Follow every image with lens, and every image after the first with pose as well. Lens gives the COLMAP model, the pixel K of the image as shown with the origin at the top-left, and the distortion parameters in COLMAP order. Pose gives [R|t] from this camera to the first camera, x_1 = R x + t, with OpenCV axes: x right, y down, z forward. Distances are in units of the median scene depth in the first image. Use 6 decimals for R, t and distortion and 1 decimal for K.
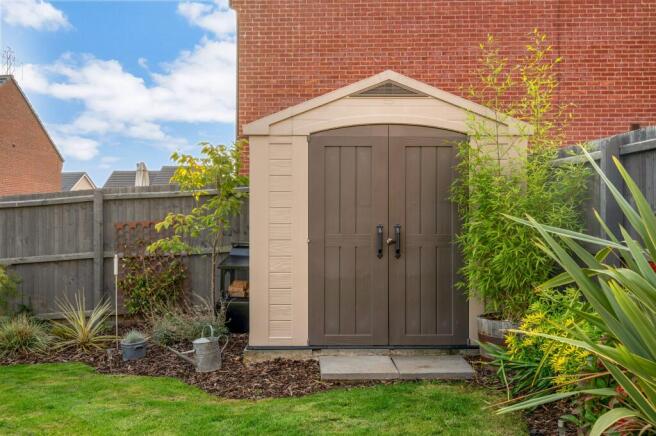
lens RADIAL K [[632.7, 0, 328.3], [0, 632.7, 217.2], [0, 0, 1]] dist [0.015739, 0.000000]
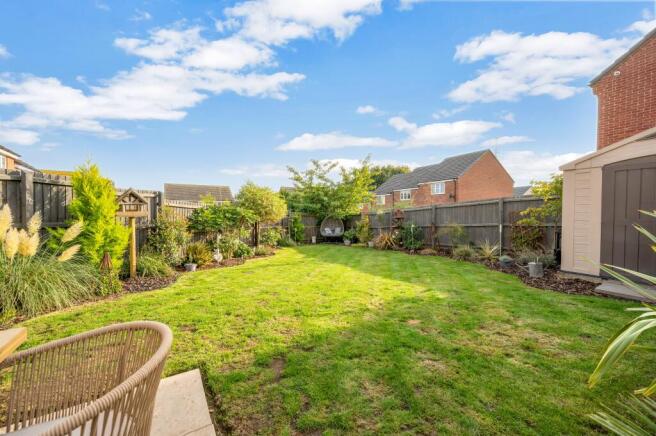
lens RADIAL K [[261.0, 0, 330.3], [0, 261.0, 216.9], [0, 0, 1]] dist [0.001433, 0.000330]
pose [[0.514065, 0.021955, -0.857470, 0.192421], [0.009097, 0.999477, 0.031045, -0.008410], [0.857703, -0.023760, 0.513597, -0.095960]]
